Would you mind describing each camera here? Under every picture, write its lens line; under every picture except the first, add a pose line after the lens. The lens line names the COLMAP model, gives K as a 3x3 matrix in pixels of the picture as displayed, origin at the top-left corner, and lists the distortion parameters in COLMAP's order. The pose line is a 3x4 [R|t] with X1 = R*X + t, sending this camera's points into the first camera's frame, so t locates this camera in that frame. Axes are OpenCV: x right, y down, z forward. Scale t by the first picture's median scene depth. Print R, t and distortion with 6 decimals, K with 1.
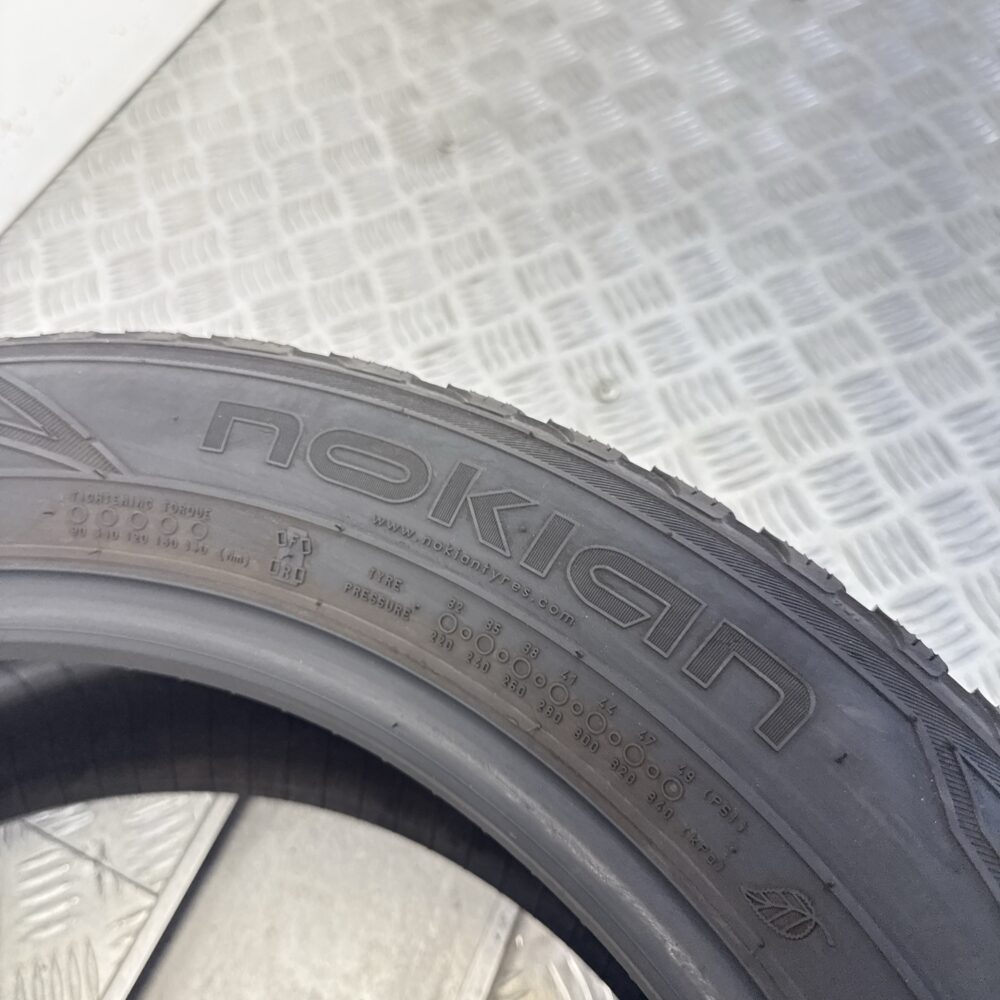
lens RADIAL K [[939.2, 0, 500.0], [0, 939.2, 500.0], [0, 0, 1]] dist [0.148807, -0.336798]
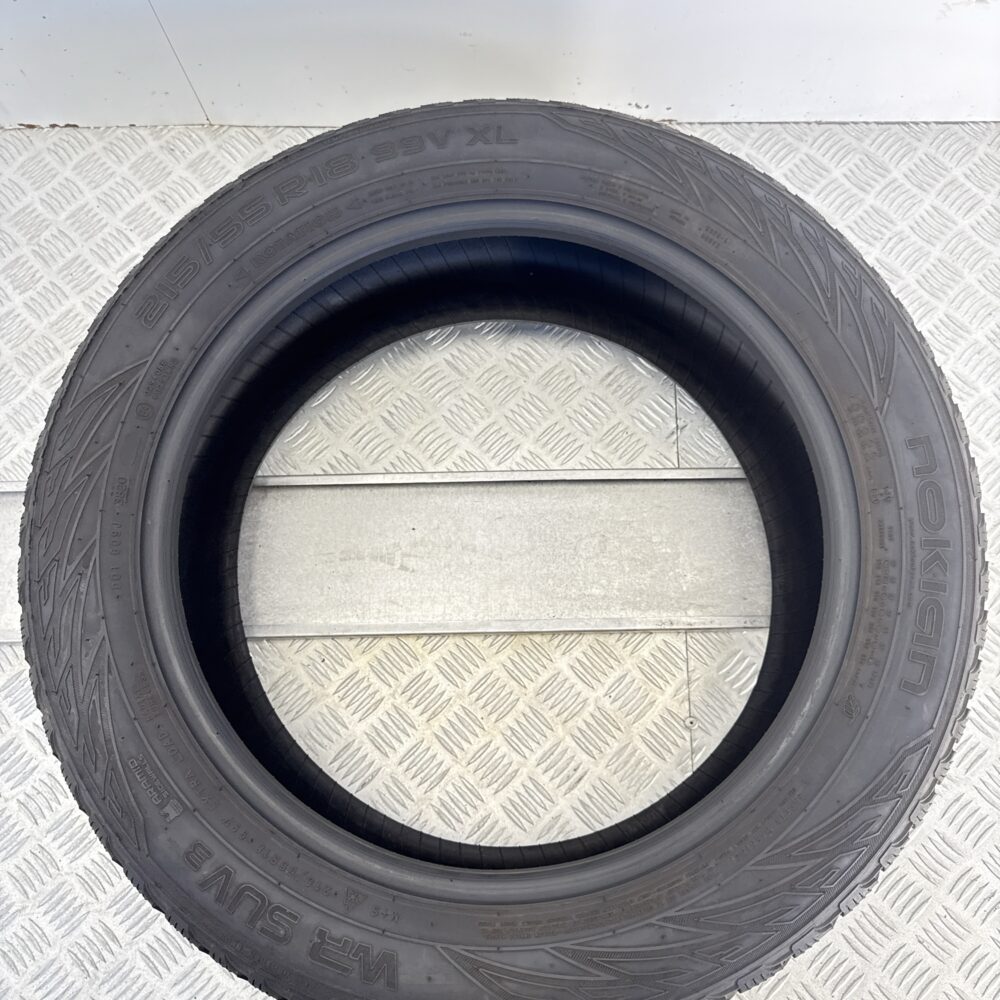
lens RADIAL K [[939.2, 0, 500.0], [0, 939.2, 500.0], [0, 0, 1]] dist [0.148807, -0.336798]
pose [[0.411540, 0.899724, -0.145370, -0.240781], [-0.789530, 0.431627, 0.436280, -0.229530], [0.455277, -0.064772, 0.887991, -1.651671]]
